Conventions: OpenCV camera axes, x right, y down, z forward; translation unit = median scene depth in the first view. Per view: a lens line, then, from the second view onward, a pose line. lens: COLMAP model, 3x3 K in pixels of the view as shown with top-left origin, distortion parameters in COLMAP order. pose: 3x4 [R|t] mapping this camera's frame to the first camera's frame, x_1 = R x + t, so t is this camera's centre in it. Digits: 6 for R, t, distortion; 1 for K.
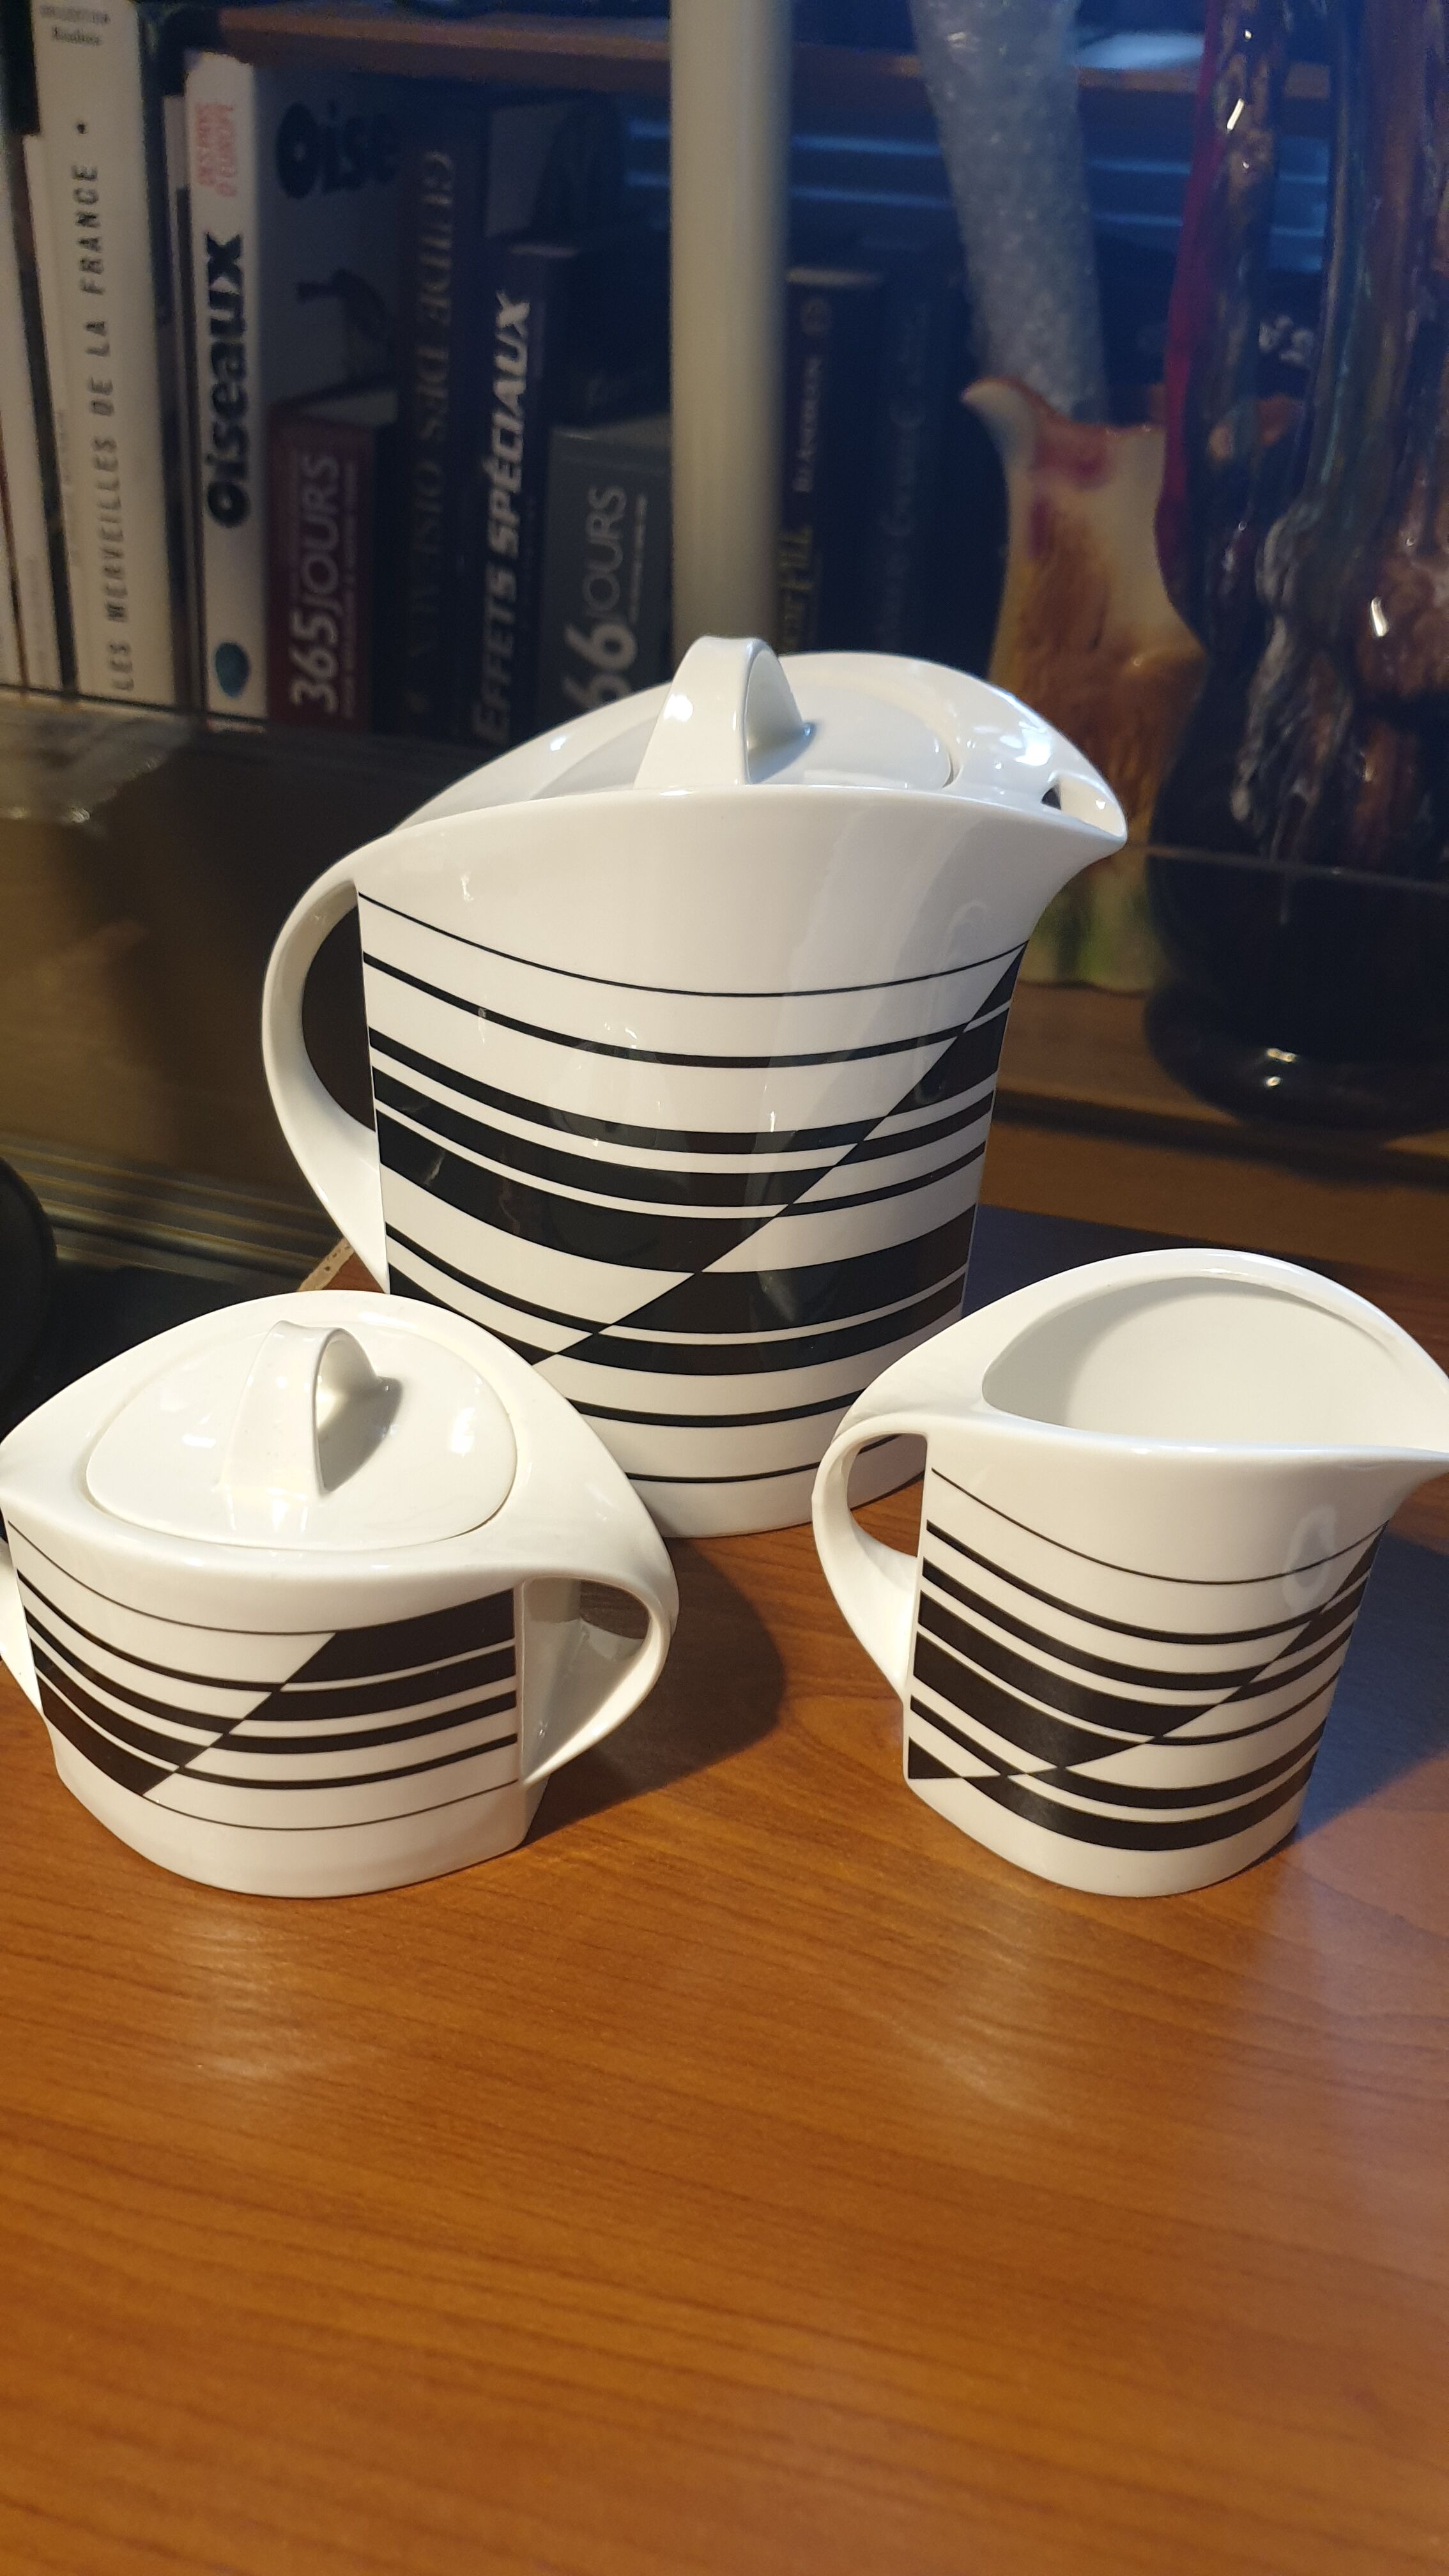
lens RADIAL K [[2108.9, 0, 759.9], [0, 2108.9, 1288.9], [0, 0, 1]] dist [0.010587, 0.012583]
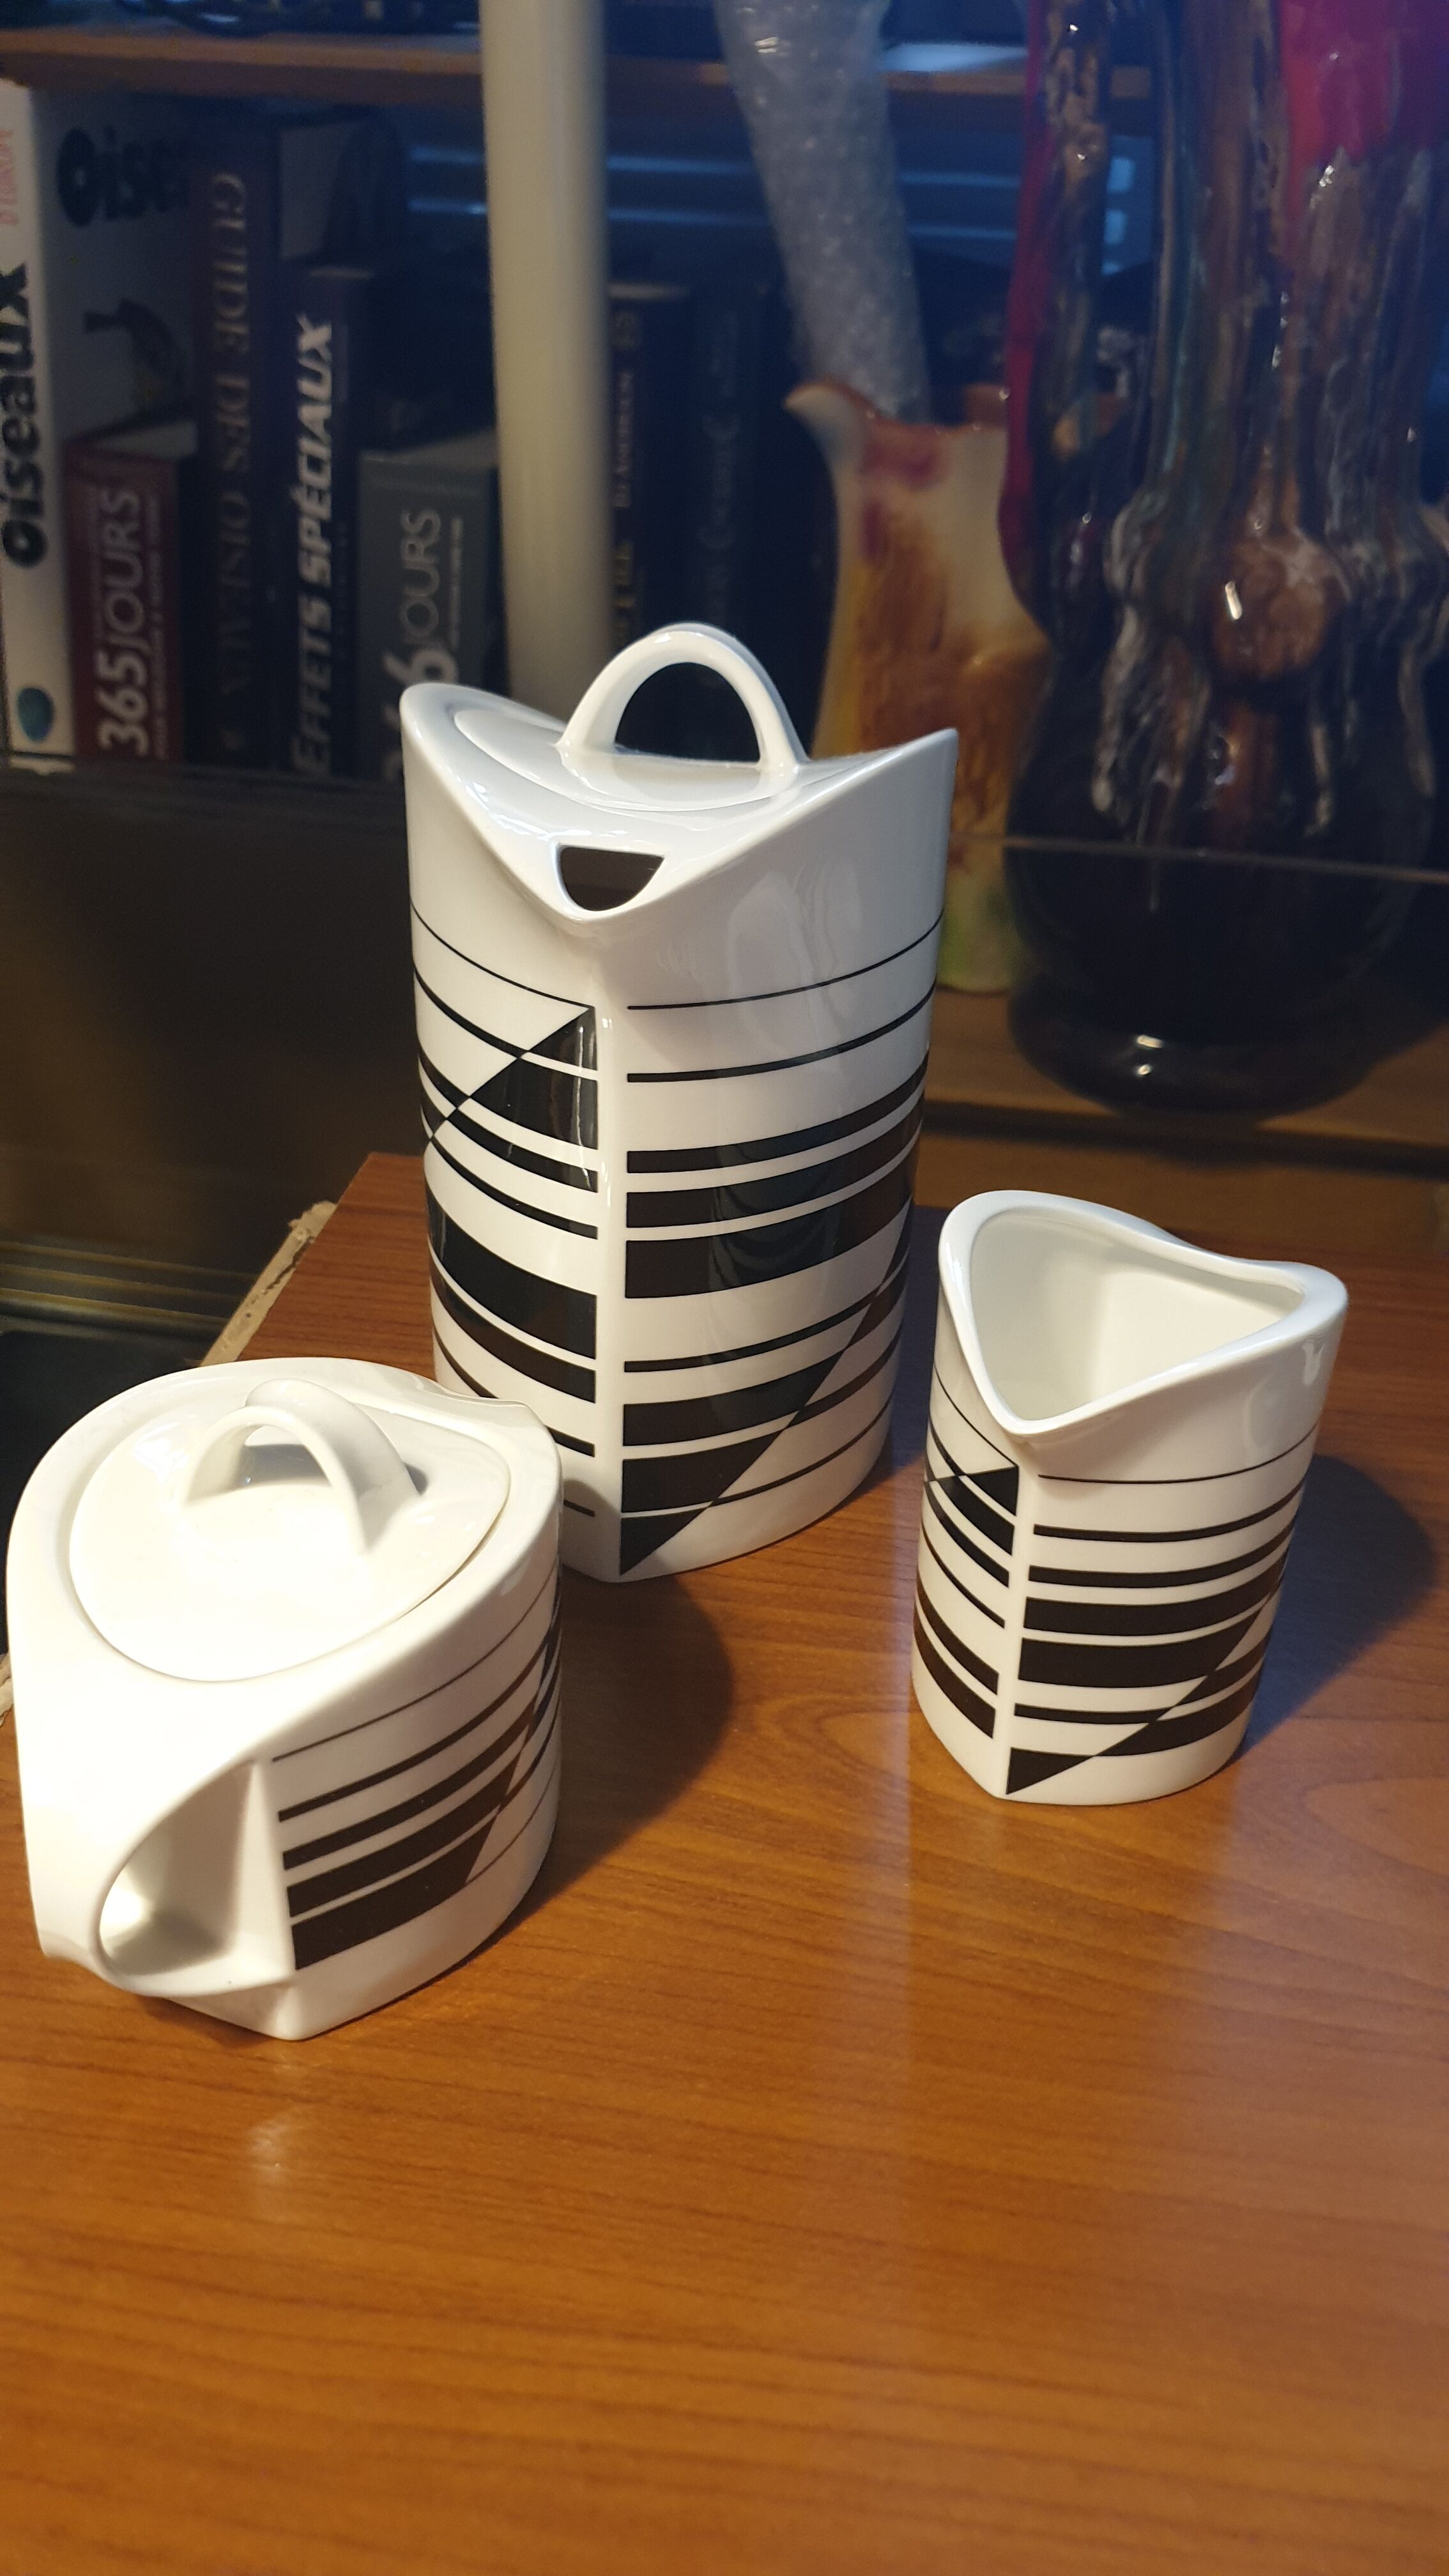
lens RADIAL K [[2108.9, 0, 724.0], [0, 2108.9, 1284.8], [0, 0, 1]] dist [0.010587, 0.012583]
pose [[0.993760, -0.070172, 0.086705, -0.052946], [0.071587, 0.997346, -0.013313, 0.003249], [-0.085540, 0.019437, 0.996145, 0.020697]]
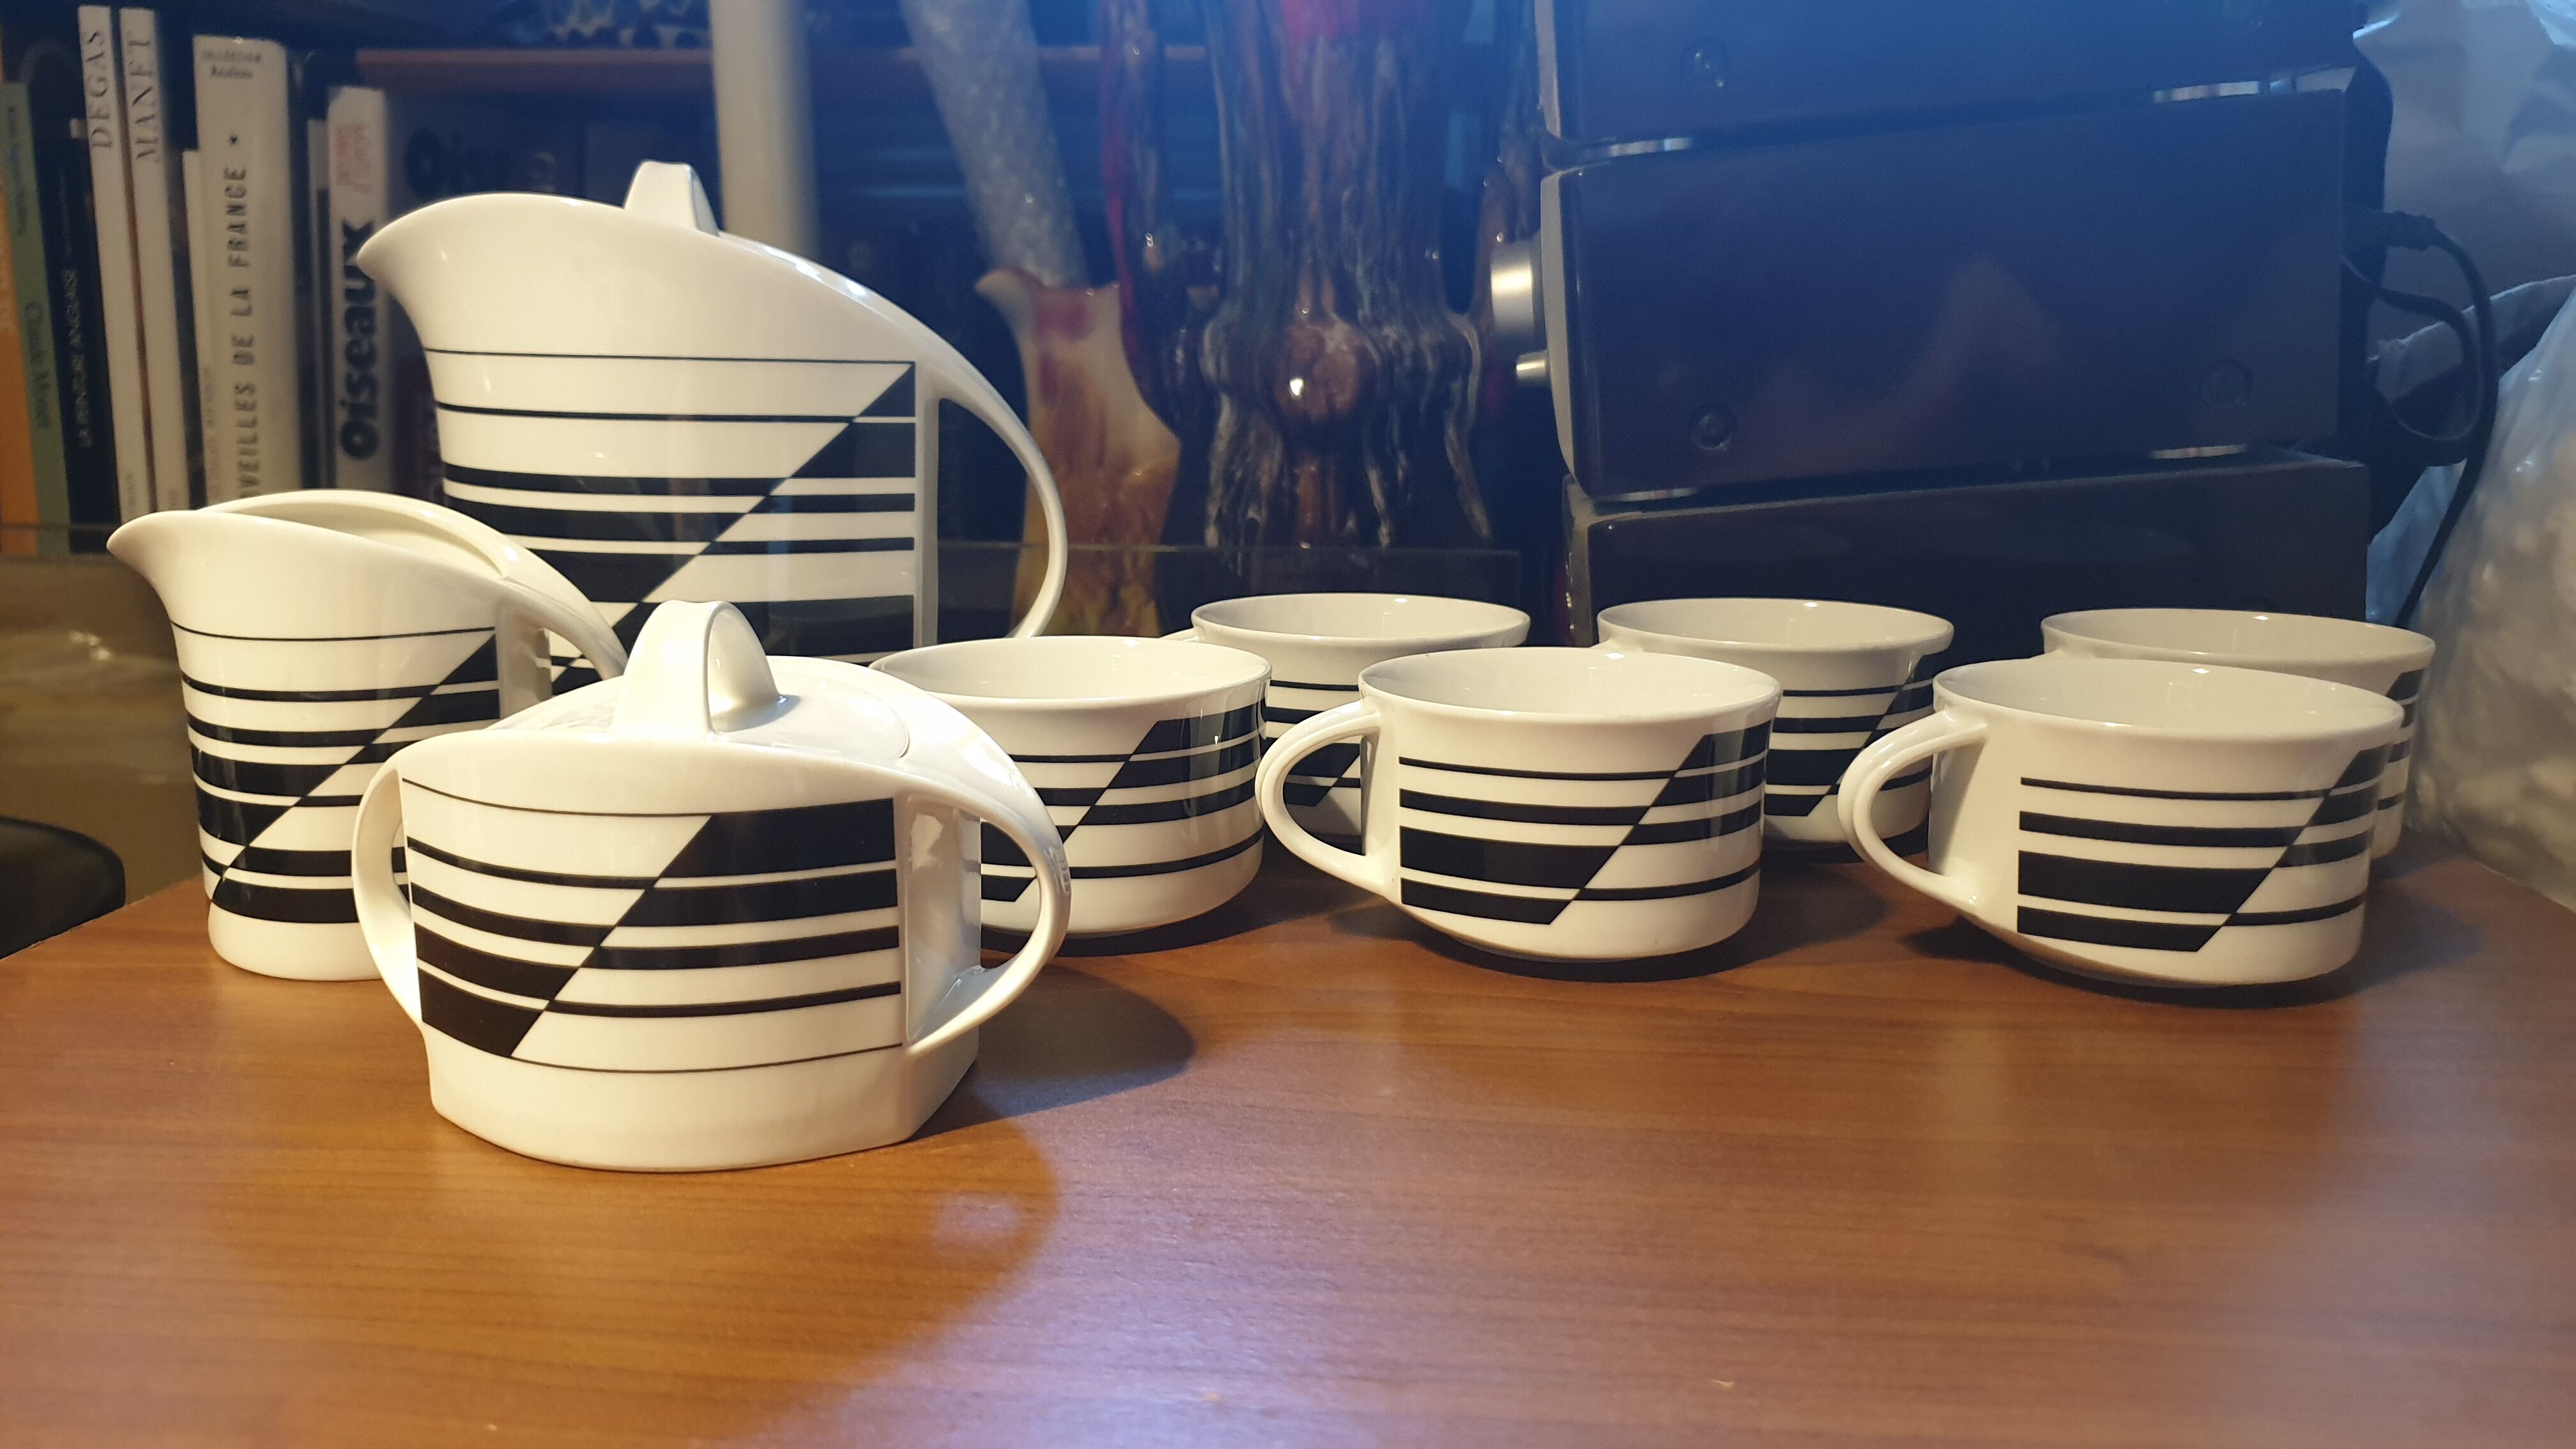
lens RADIAL K [[2108.9, 0, 1274.1], [0, 2108.9, 729.0], [0, 0, 1]] dist [0.010587, 0.012583]
pose [[0.987672, -0.067195, 0.141384, 0.083097], [0.111283, 0.936601, -0.332257, 0.269006], [-0.110094, 0.343895, 0.932532, -0.085915]]
